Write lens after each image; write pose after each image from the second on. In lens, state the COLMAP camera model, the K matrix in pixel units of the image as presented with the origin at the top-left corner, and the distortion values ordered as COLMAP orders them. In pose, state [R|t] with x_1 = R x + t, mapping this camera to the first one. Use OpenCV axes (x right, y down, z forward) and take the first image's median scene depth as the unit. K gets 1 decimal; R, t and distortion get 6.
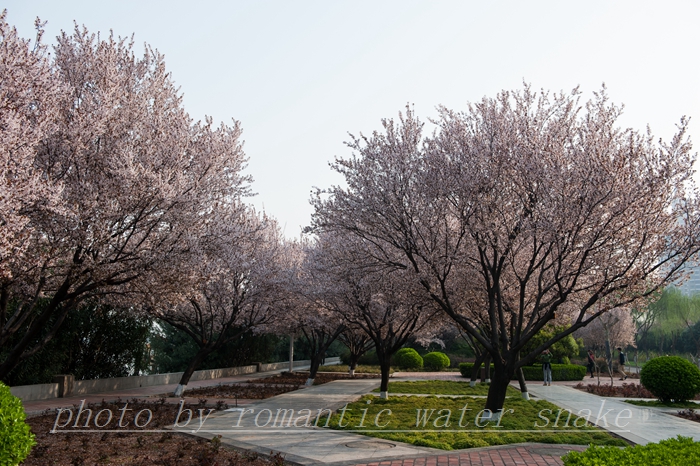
lens RADIAL K [[727.0, 0, 350.0], [0, 727.0, 233.0], [0, 0, 1]] dist [0.064440, -0.000812]
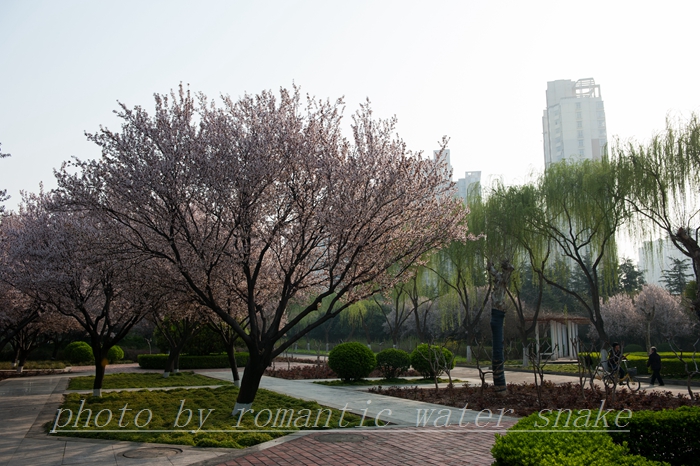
lens RADIAL K [[633.4, 0, 350.0], [0, 633.4, 233.0], [0, 0, 1]] dist [0.009792, 0.006045]
pose [[0.848375, 0.066915, 0.525149, -0.149844], [-0.063025, 0.997691, -0.025310, 0.023410], [-0.525630, -0.011625, 0.850634, 0.177095]]
